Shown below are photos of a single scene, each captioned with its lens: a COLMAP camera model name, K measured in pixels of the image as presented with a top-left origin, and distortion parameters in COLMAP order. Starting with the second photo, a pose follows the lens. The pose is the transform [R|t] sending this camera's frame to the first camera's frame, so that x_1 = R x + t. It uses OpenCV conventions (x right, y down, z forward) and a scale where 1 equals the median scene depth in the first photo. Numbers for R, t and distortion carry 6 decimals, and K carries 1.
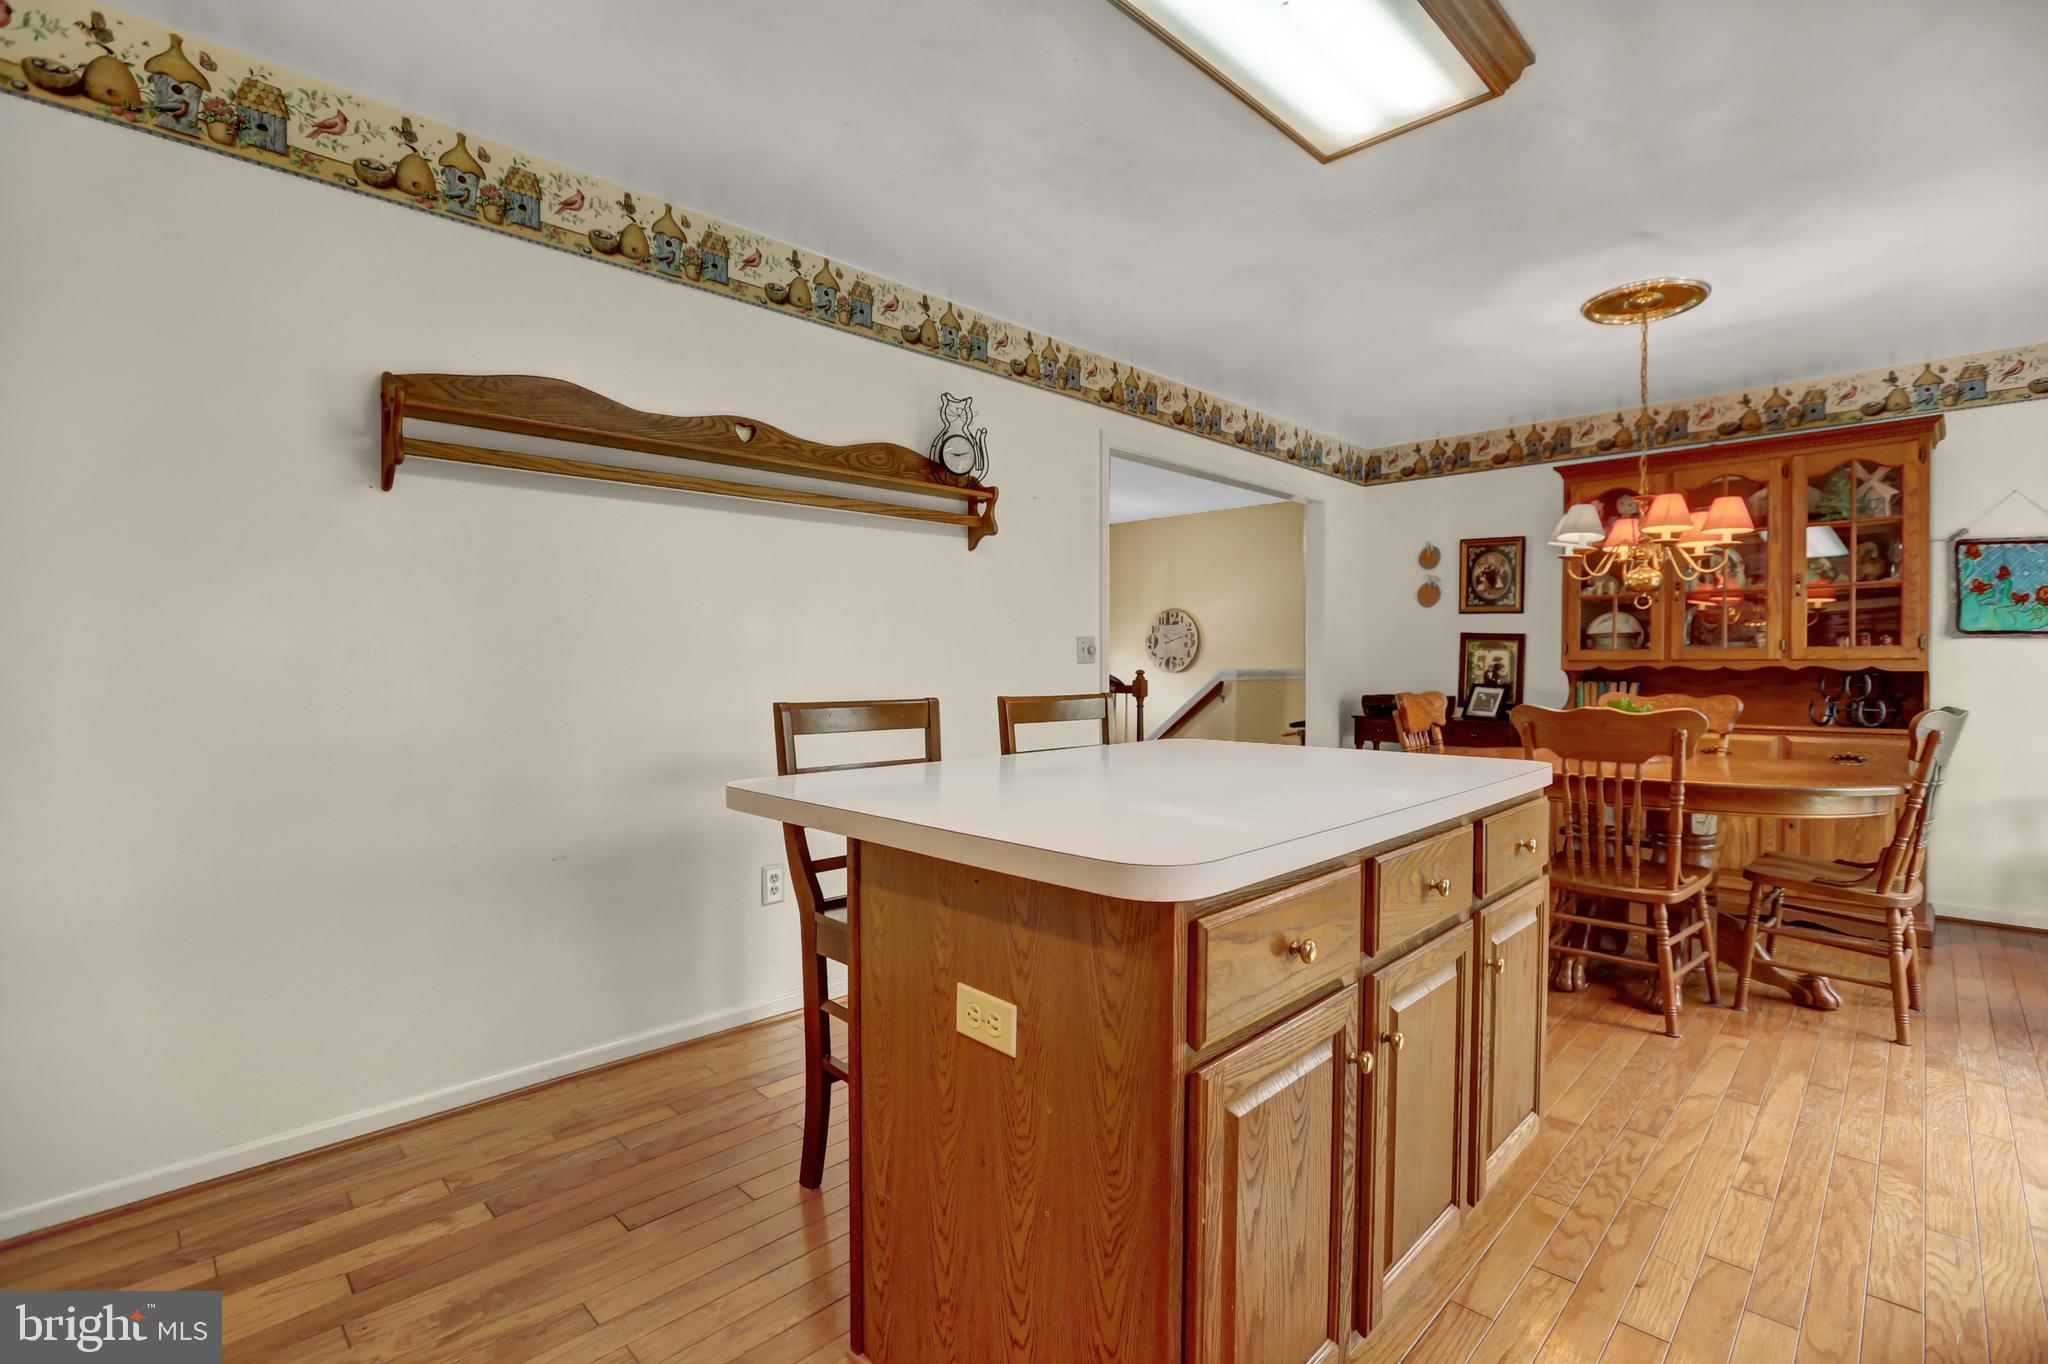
lens RADIAL K [[940.1, 0, 1020.2], [0, 940.1, 678.0], [0, 0, 1]] dist [-0.055508, 0.021495]
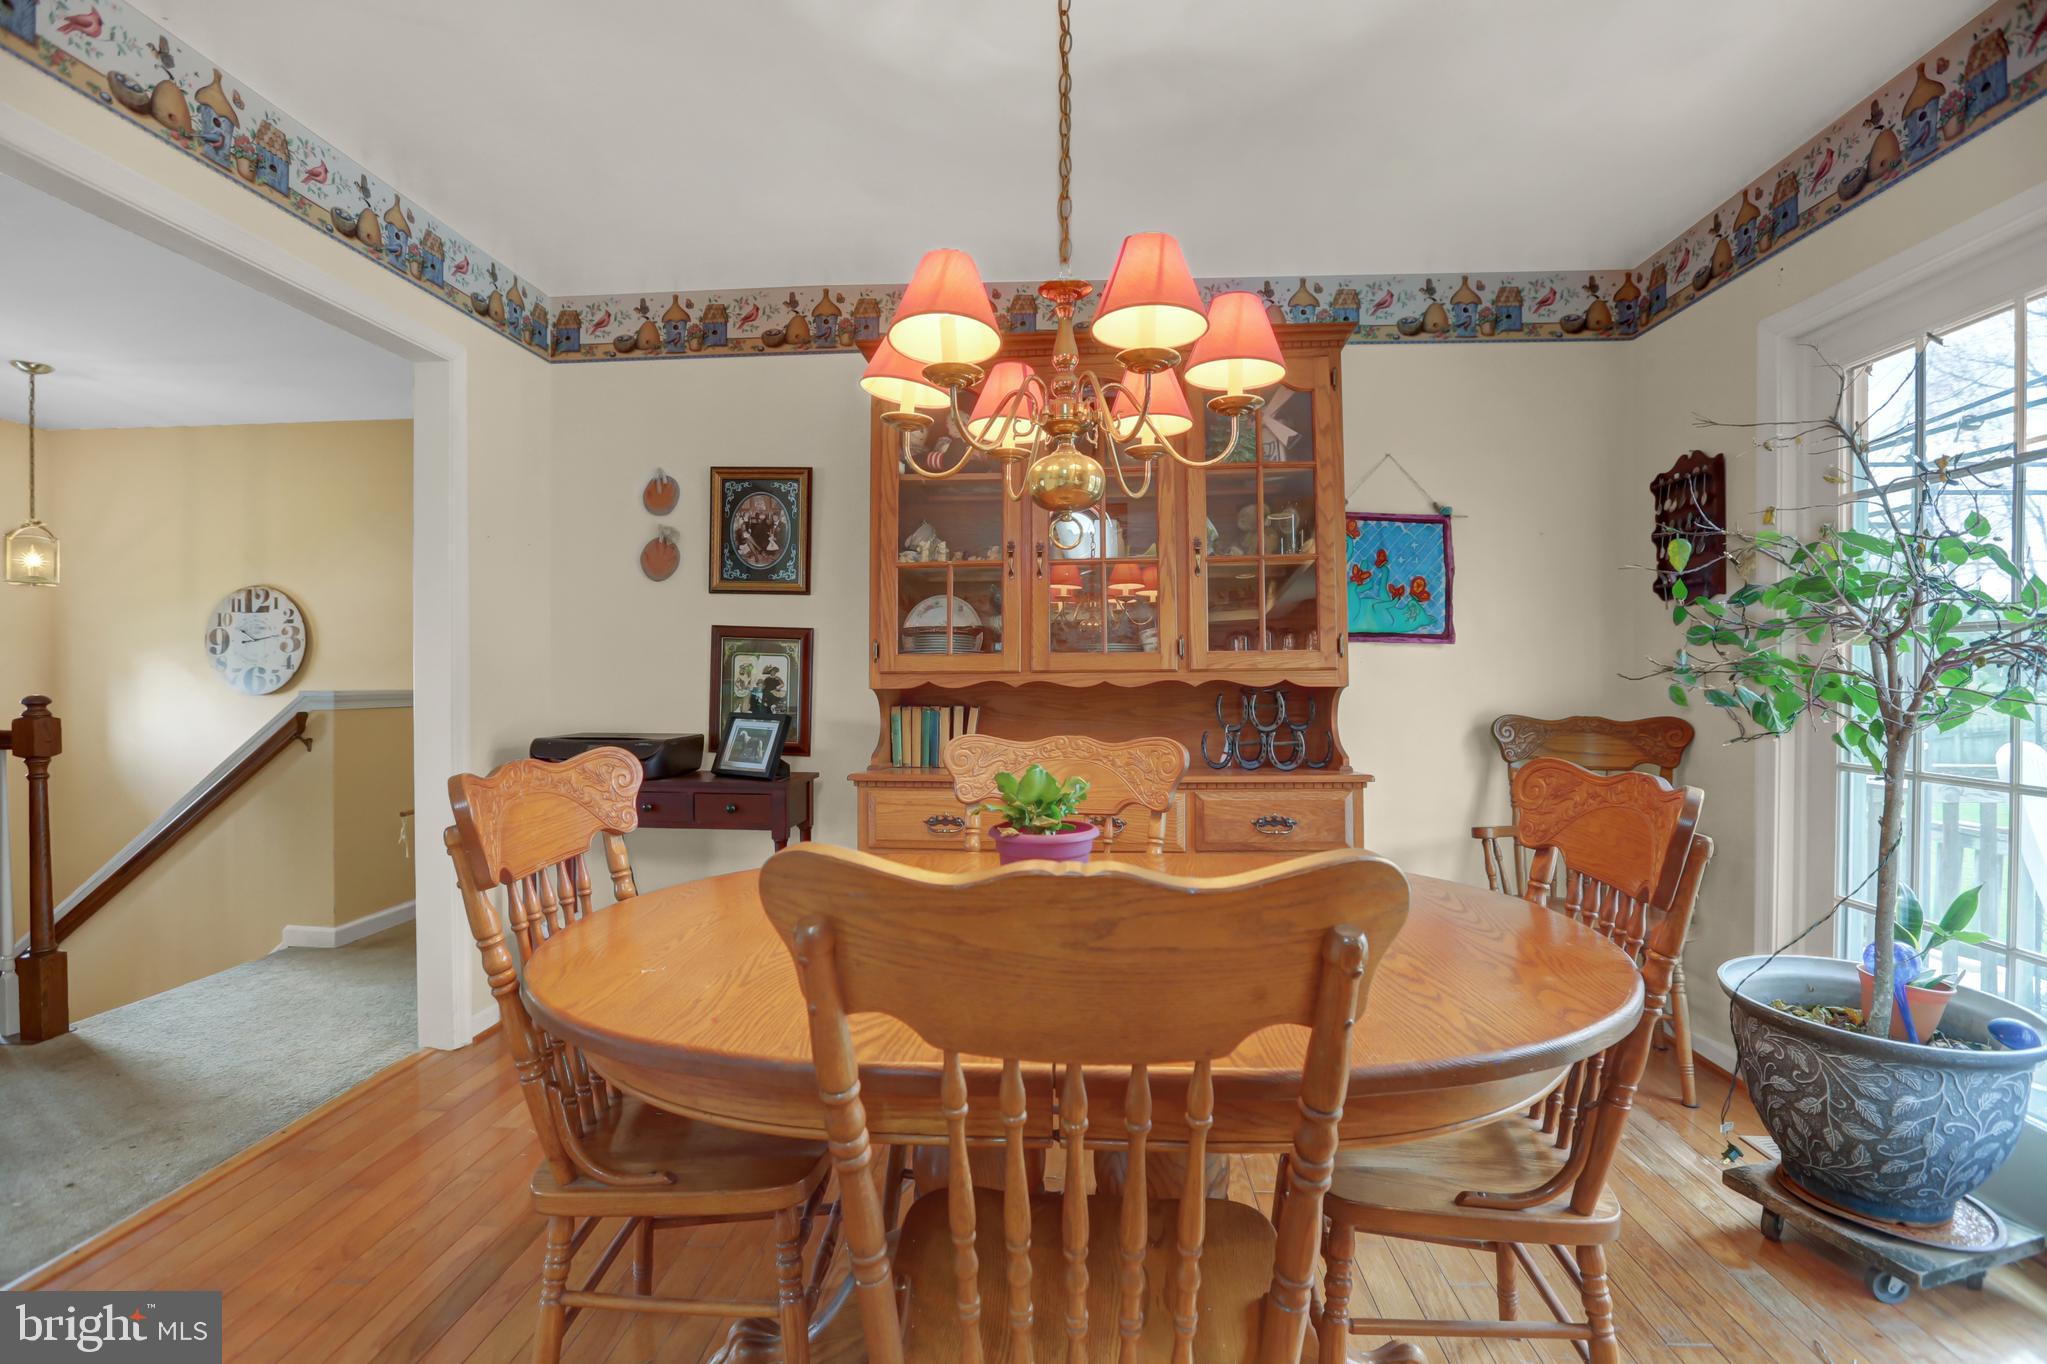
lens RADIAL K [[939.7, 0, 1019.7], [0, 939.7, 678.0], [0, 0, 1]] dist [-0.055508, 0.021495]
pose [[0.756588, -0.005376, 0.653869, 0.242992], [0.013971, 0.999871, -0.007944, -0.008485], [-0.653742, 0.015145, 0.756566, 0.442001]]
